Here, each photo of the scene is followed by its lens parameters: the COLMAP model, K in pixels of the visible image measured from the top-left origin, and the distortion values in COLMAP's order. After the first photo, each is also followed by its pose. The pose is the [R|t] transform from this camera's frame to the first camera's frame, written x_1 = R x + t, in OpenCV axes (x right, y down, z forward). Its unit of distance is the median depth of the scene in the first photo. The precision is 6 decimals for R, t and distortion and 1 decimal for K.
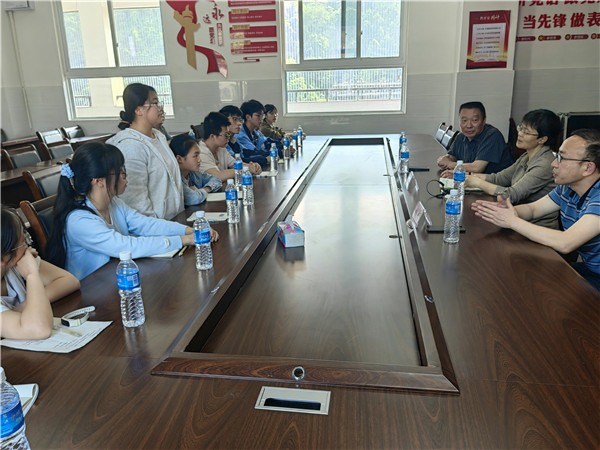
lens RADIAL K [[480.2, 0, 298.8], [0, 480.2, 226.1], [0, 0, 1]] dist [0.037784, -0.054419]
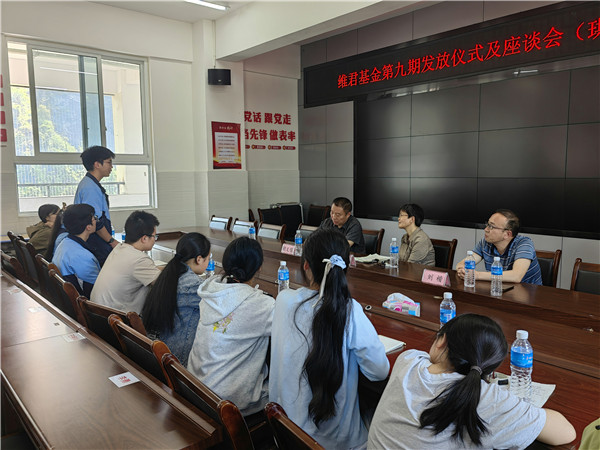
lens RADIAL K [[480.2, 0, 296.5], [0, 480.2, 223.2], [0, 0, 1]] dist [0.037784, -0.054419]
pose [[0.677178, -0.053870, 0.733845, -0.360473], [0.197304, 0.974088, -0.110562, -0.036575], [-0.708873, 0.219660, 0.670260, 0.131288]]
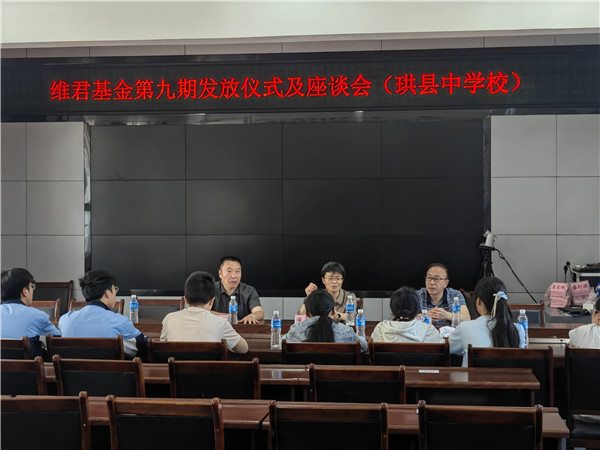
lens RADIAL K [[1043.7, 0, 298.9], [0, 1043.7, 225.5], [0, 0, 1]] dist [0.078984, 0.000000]
pose [[-0.014741, 0.012806, 0.999809, -1.131329], [0.287868, 0.957636, -0.008022, -0.153290], [-0.957557, 0.287695, -0.017803, 0.502507]]
